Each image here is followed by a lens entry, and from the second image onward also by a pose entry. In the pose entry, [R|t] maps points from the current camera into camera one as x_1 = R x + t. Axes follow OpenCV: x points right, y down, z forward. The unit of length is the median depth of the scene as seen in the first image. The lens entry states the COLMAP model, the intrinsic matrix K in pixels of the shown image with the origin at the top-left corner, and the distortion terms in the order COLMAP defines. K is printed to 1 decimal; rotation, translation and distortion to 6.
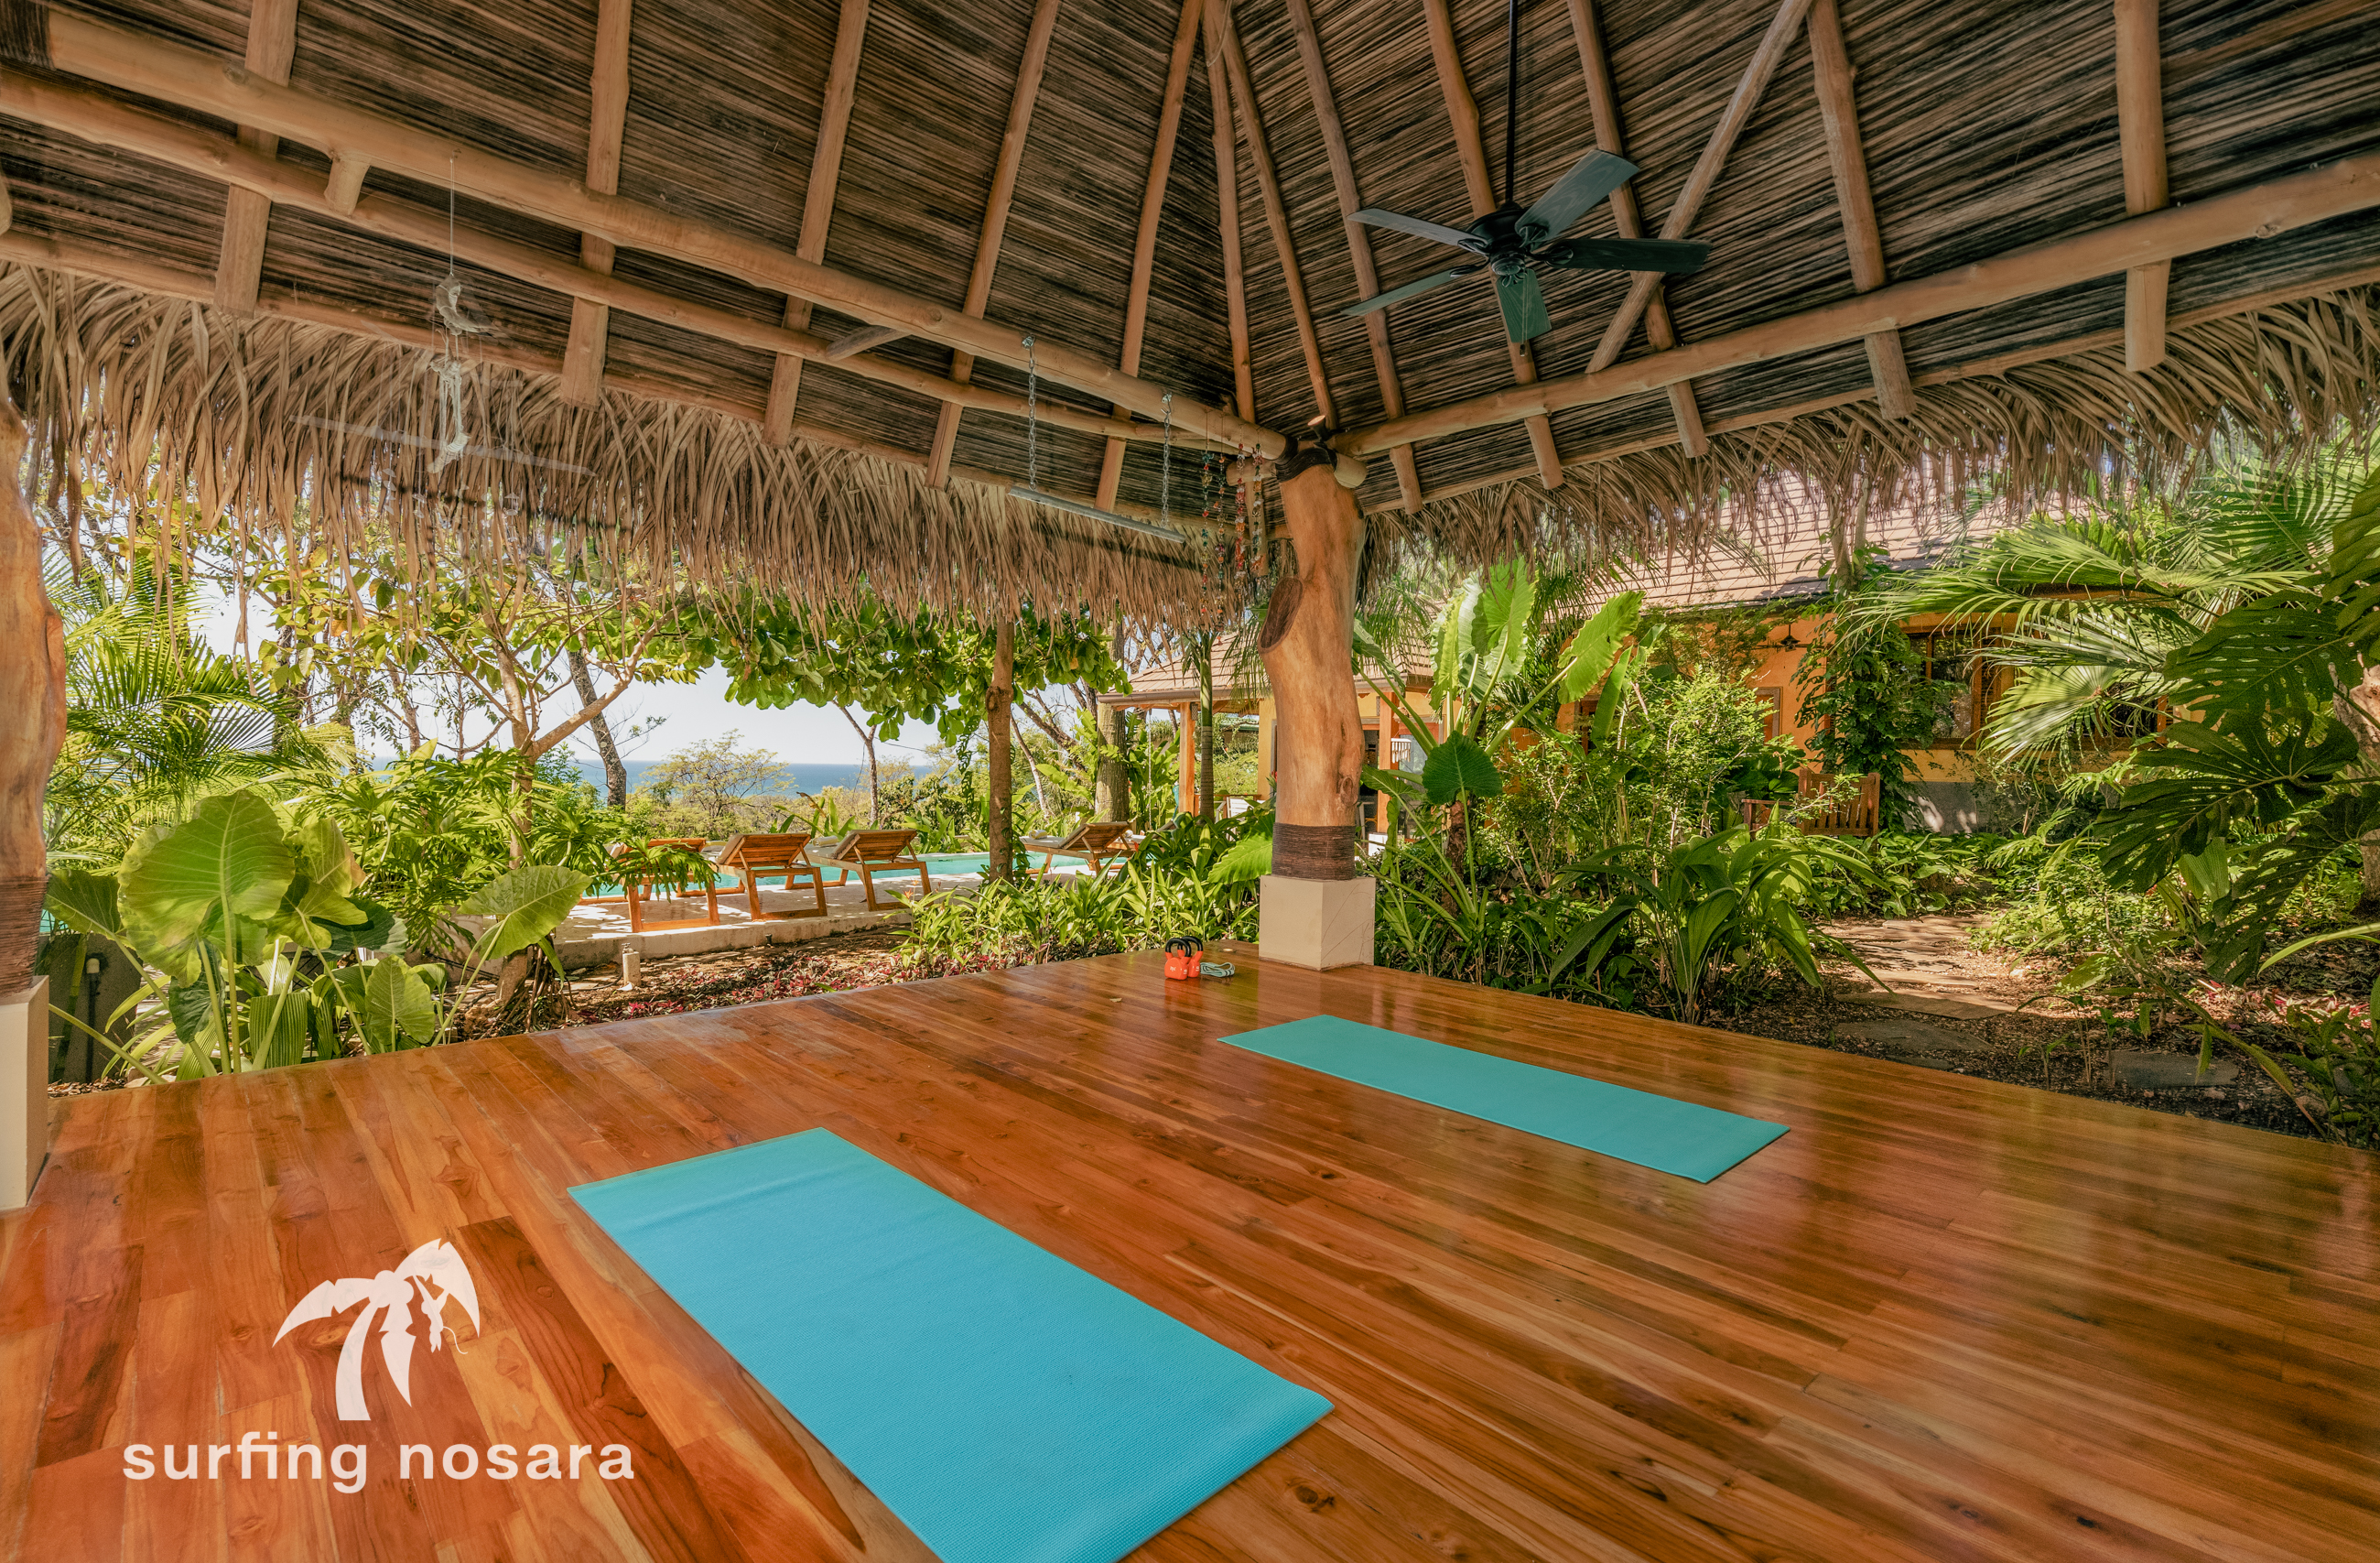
lens RADIAL K [[1102.9, 0, 1191.1], [0, 1102.9, 775.2], [0, 0, 1]] dist [0.012271, -0.000814]
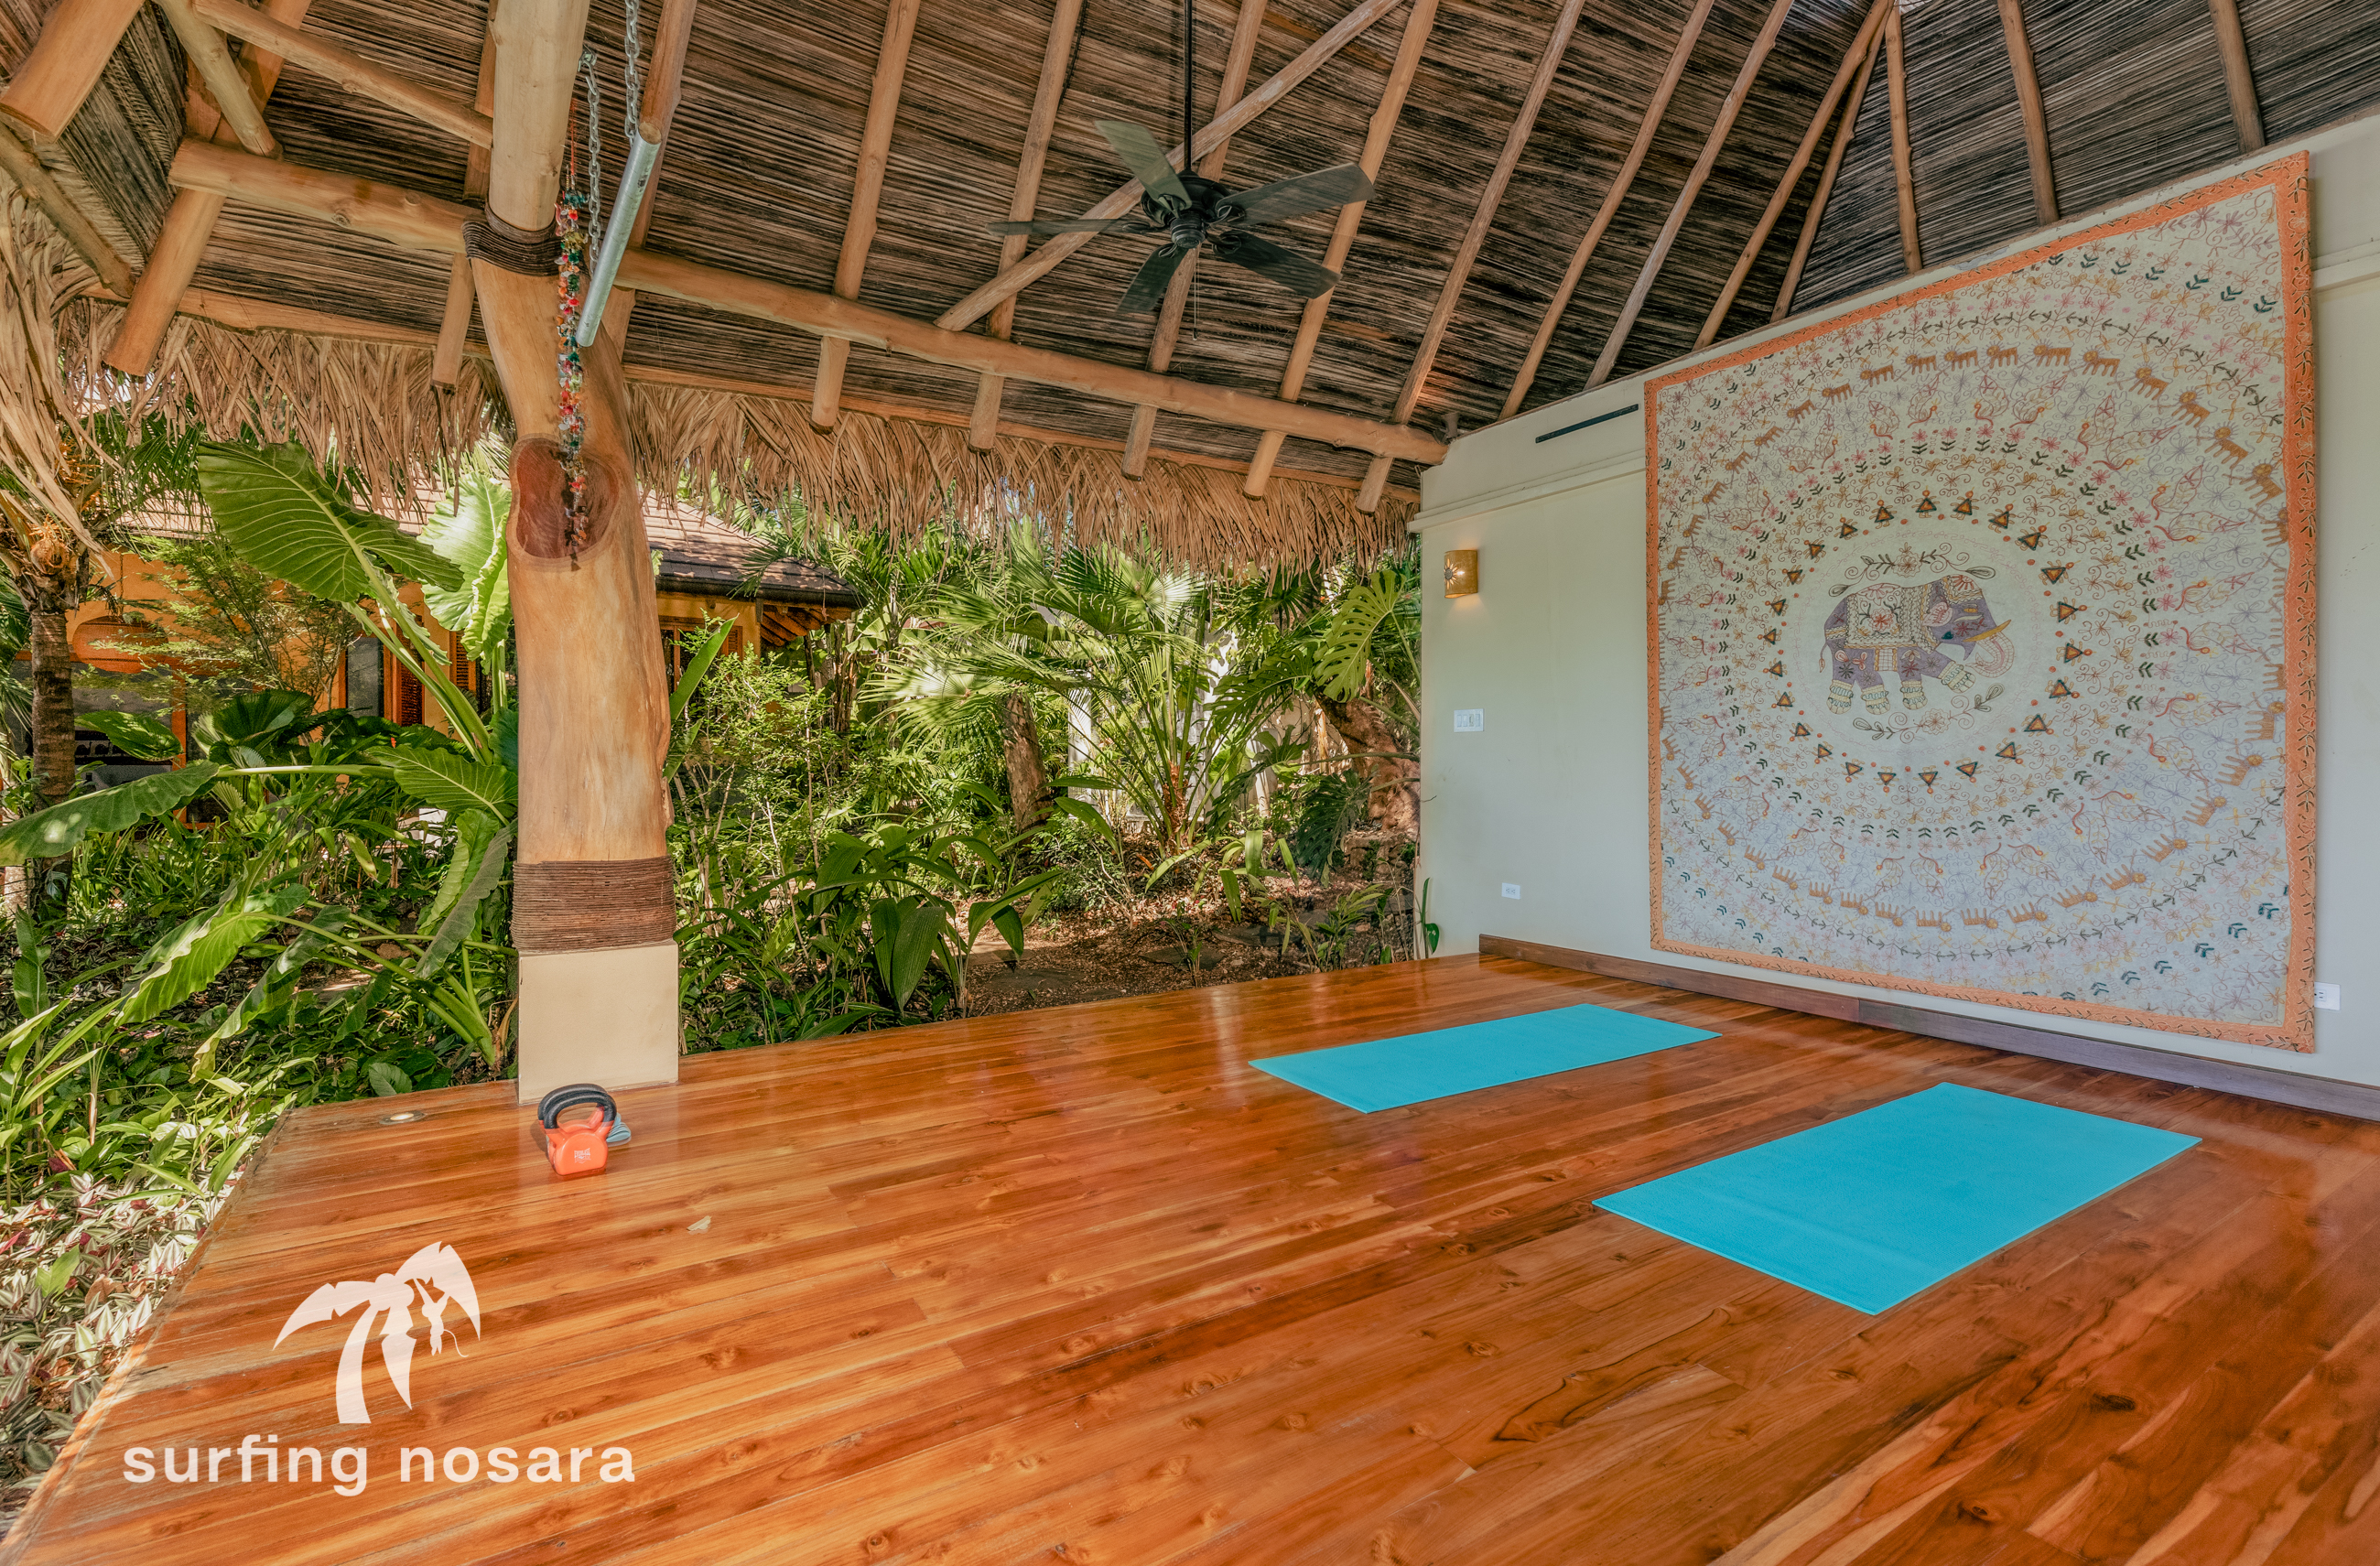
lens RADIAL K [[1102.6, 0, 1195.3], [0, 1102.6, 777.2], [0, 0, 1]] dist [0.012271, -0.000814]
pose [[0.157049, -0.031766, 0.987080, -0.720472], [0.007651, 0.999492, 0.030948, -0.028844], [-0.987561, 0.002692, 0.157212, 0.915127]]
